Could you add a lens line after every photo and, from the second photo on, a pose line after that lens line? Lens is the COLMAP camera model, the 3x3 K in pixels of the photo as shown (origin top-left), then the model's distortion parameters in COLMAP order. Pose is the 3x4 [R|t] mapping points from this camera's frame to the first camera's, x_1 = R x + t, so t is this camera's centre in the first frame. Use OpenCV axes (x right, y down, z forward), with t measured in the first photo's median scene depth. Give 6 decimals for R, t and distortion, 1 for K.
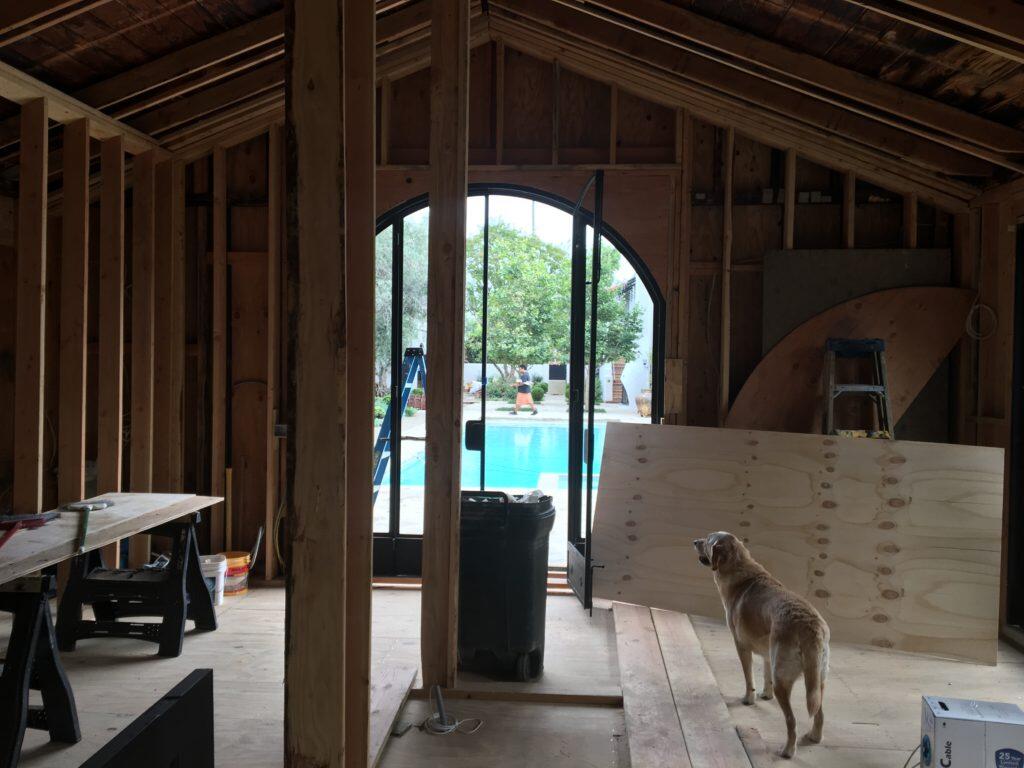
lens RADIAL K [[869.8, 0, 511.2], [0, 869.8, 382.7], [0, 0, 1]] dist [0.087987, -0.135217]
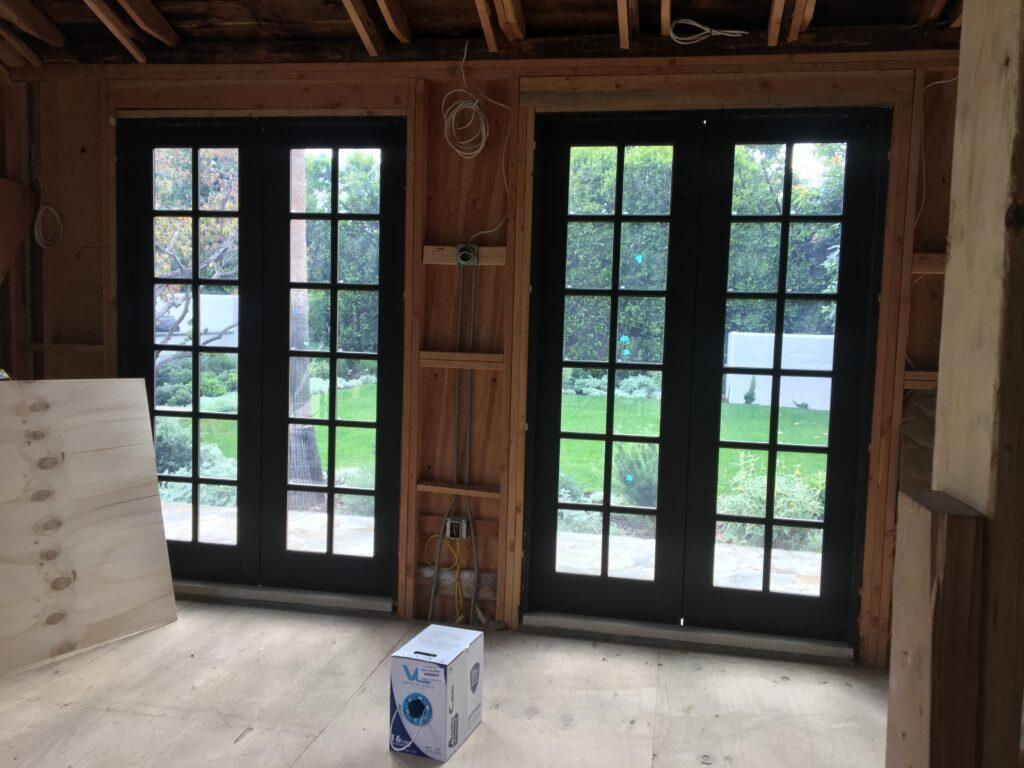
lens RADIAL K [[869.8, 0, 509.7], [0, 869.8, 386.6], [0, 0, 1]] dist [0.087987, -0.135217]
pose [[0.093248, -0.090354, 0.991535, -0.271000], [-0.018633, 0.995541, 0.092471, -0.005952], [-0.995469, -0.027098, 0.091148, 0.546313]]
